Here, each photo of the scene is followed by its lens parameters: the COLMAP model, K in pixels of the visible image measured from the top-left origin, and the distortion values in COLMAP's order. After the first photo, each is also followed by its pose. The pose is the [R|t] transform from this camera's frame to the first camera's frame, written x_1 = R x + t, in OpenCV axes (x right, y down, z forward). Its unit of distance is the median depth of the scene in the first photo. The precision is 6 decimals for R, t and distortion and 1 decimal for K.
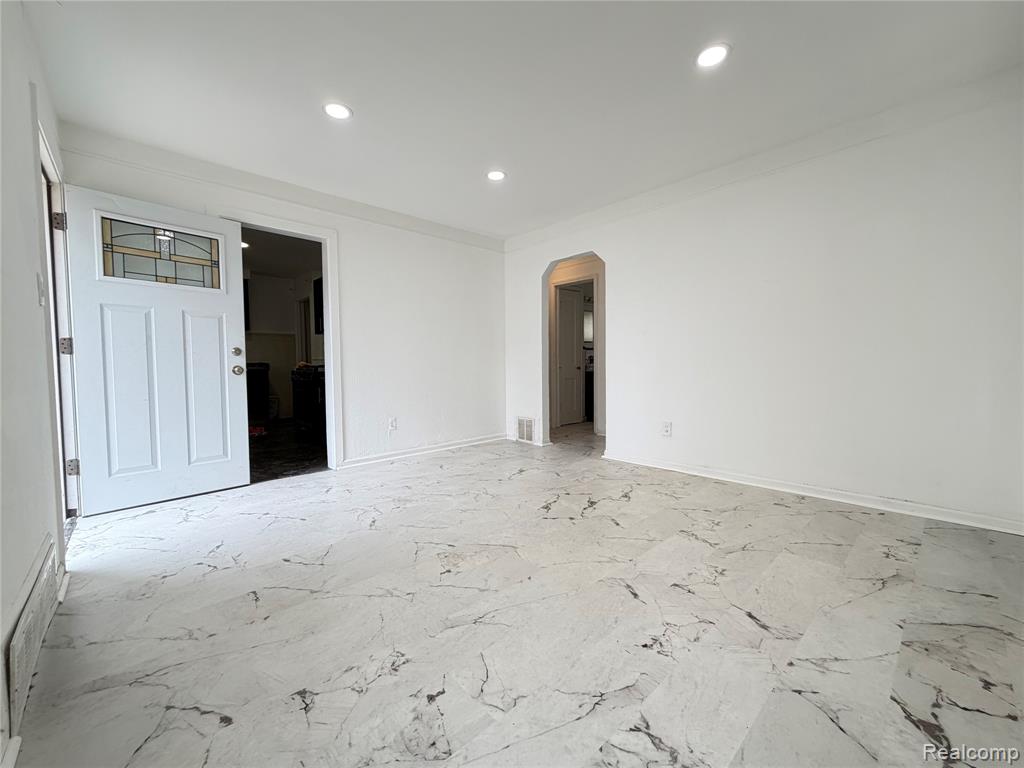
lens RADIAL K [[409.6, 0, 510.4], [0, 409.6, 385.9], [0, 0, 1]] dist [0.000225, 0.000312]
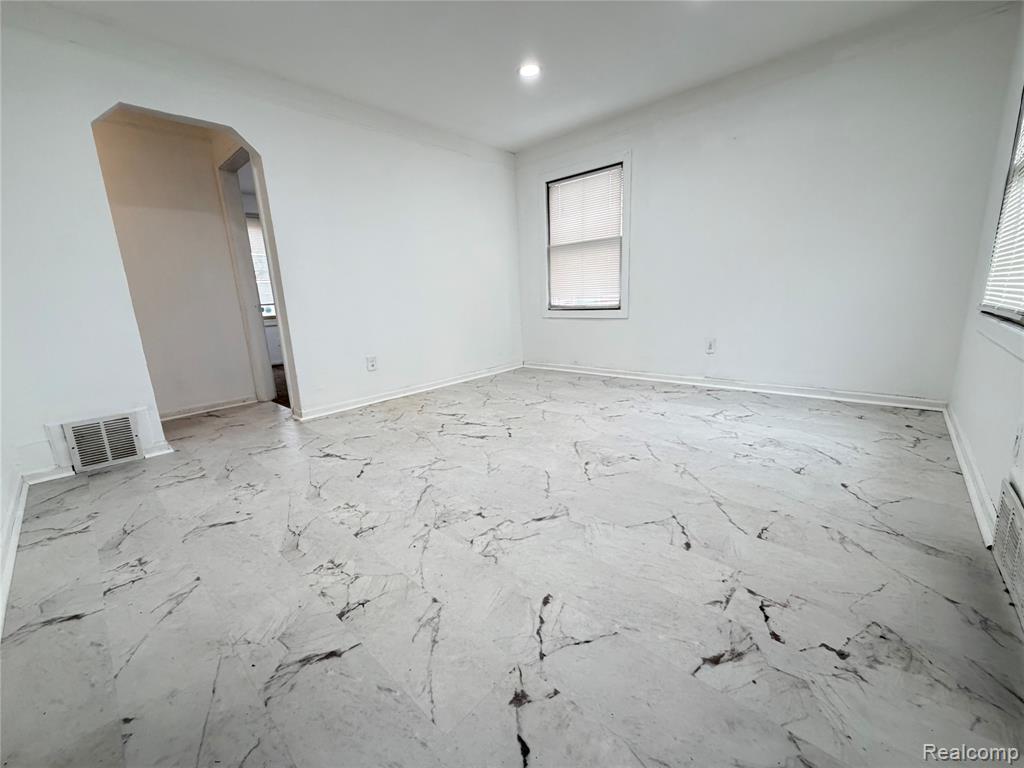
lens RADIAL K [[409.6, 0, 514.4], [0, 409.6, 385.6], [0, 0, 1]] dist [0.000225, 0.000312]
pose [[-0.086000, -0.199818, 0.976052, -0.897268], [0.099477, 0.973063, 0.207971, -0.023890], [-0.991316, 0.114980, -0.063806, 1.009938]]
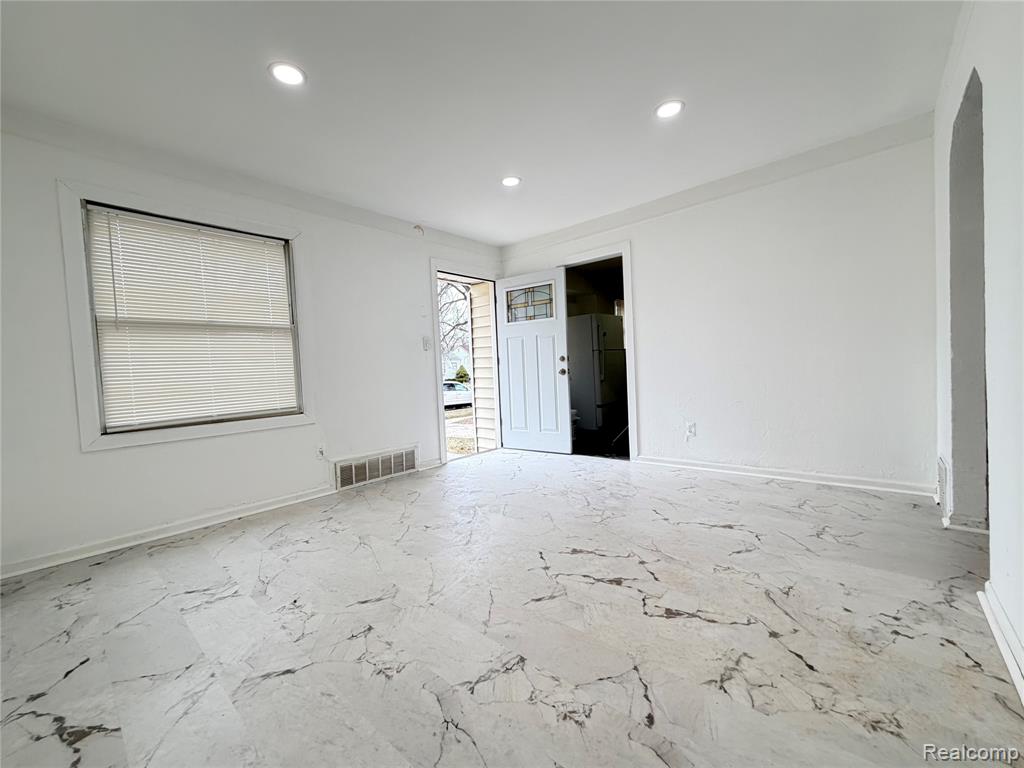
lens RADIAL K [[409.6, 0, 508.3], [0, 409.6, 382.4], [0, 0, 1]] dist [0.000225, 0.000312]
pose [[0.097334, 0.033855, -0.994676, 0.887874], [-0.006203, 0.999423, 0.033409, -0.058593], [0.995232, 0.002918, 0.097488, 0.822612]]
